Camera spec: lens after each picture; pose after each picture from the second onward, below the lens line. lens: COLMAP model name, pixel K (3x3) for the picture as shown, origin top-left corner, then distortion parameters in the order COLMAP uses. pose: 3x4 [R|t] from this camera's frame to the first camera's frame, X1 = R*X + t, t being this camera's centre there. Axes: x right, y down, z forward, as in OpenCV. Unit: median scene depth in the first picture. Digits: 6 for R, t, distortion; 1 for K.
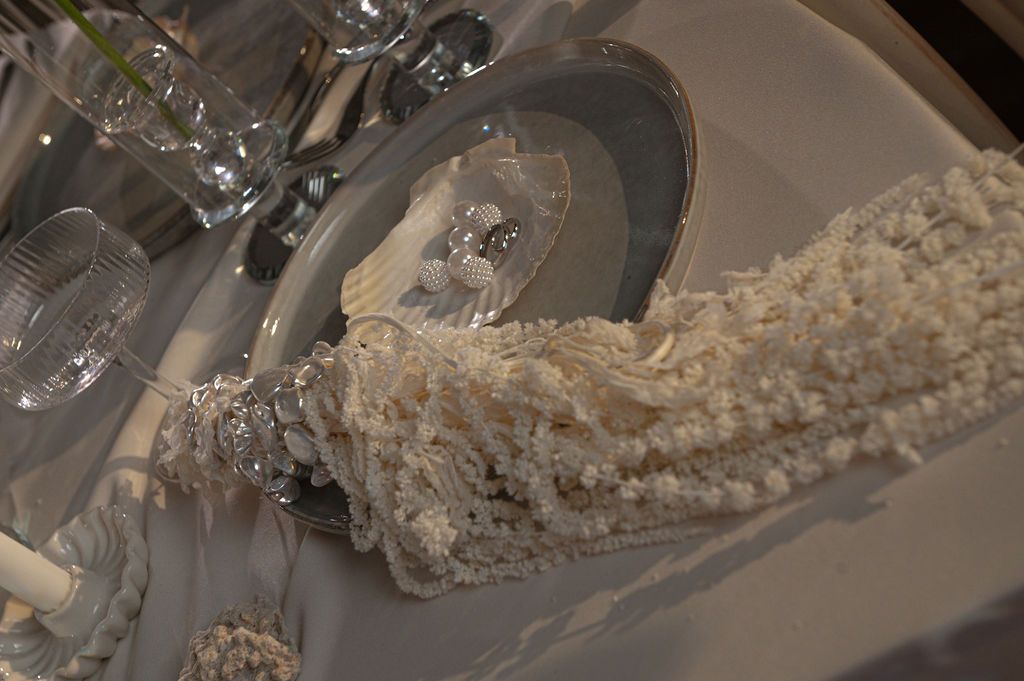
lens RADIAL K [[2003.8, 0, 512.0], [0, 2003.8, 340.5], [0, 0, 1]] dist [-0.018212, -0.122360]
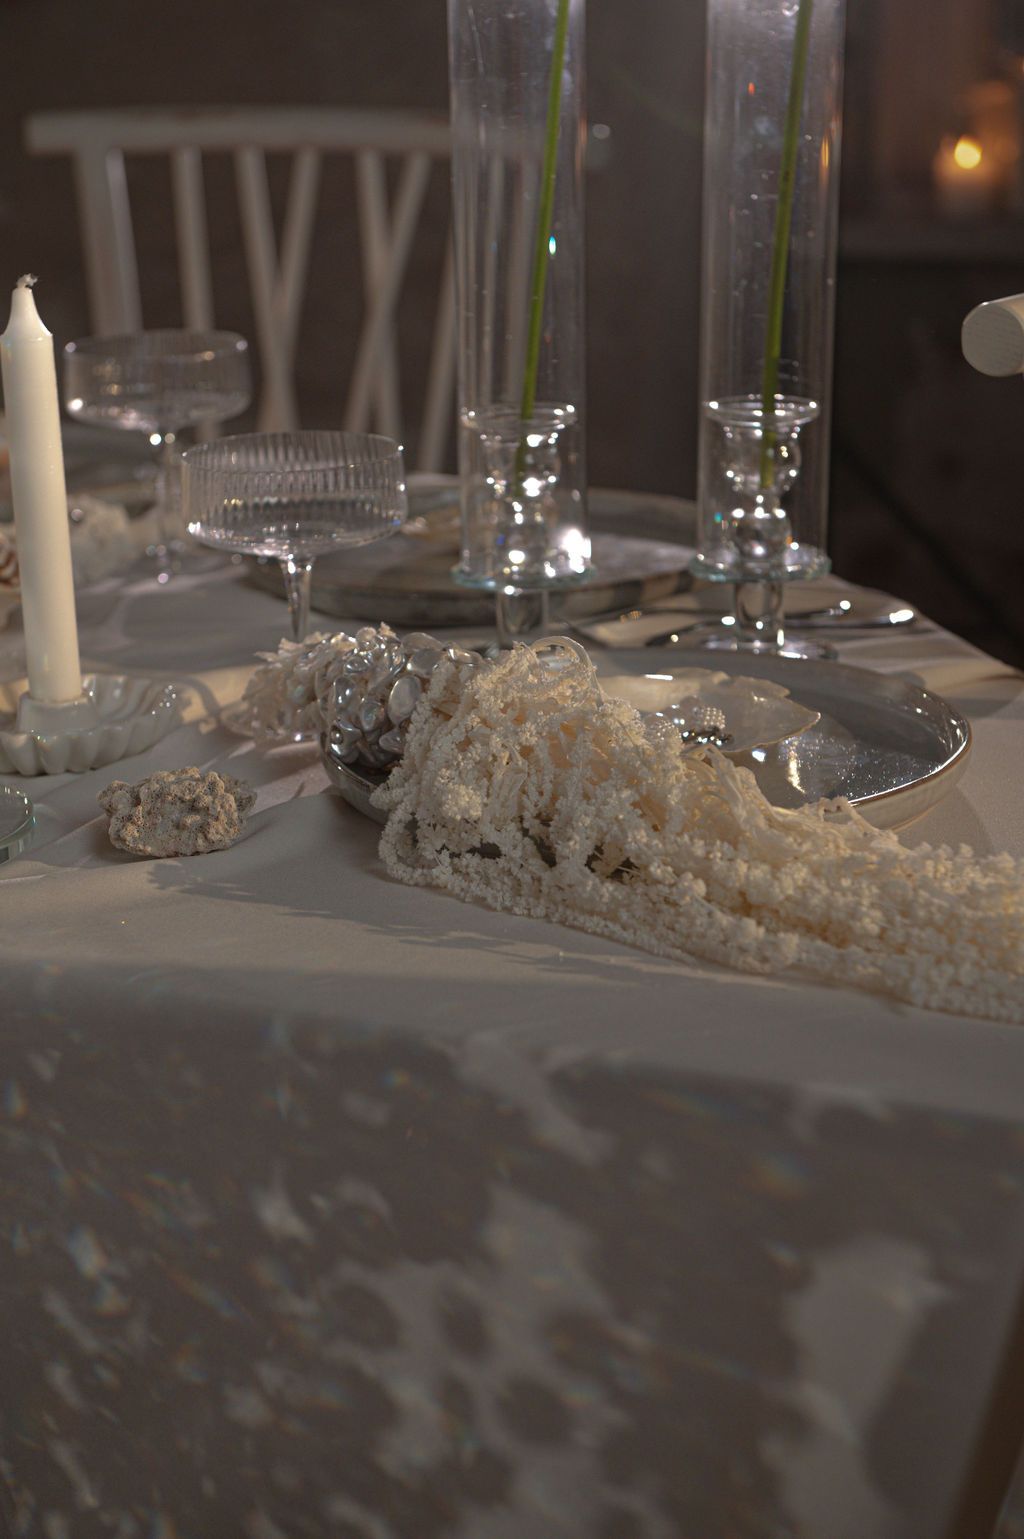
lens RADIAL K [[2981.8, 0, 512.0], [0, 2981.8, 769.5], [0, 0, 1]] dist [-0.001693, 0.015328]
pose [[0.702236, 0.685392, -0.192619, 0.225981], [-0.709576, 0.651749, -0.267814, 0.426997], [-0.058019, 0.324747, 0.944020, -0.290182]]
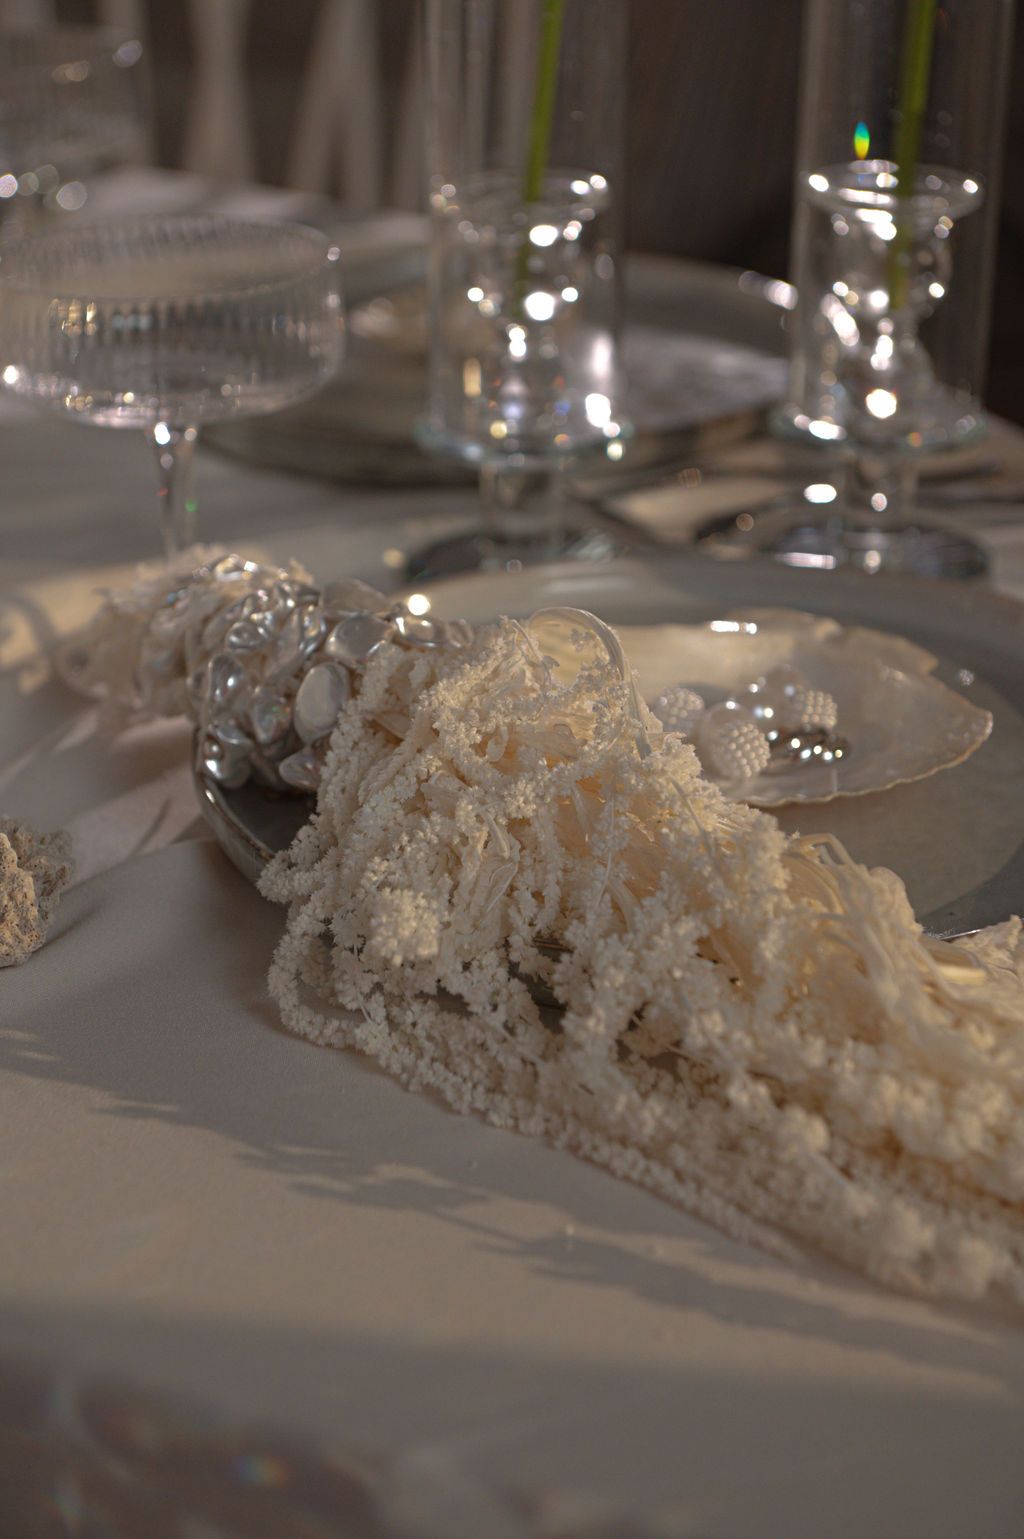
lens RADIAL K [[3011.6, 0, 512.0], [0, 3011.6, 769.5], [0, 0, 1]] dist [-0.018212, -0.122360]
pose [[0.689362, 0.716082, -0.109574, 0.038957], [-0.721904, 0.666478, -0.186176, 0.193726], [-0.060288, 0.207445, 0.976387, 0.195399]]
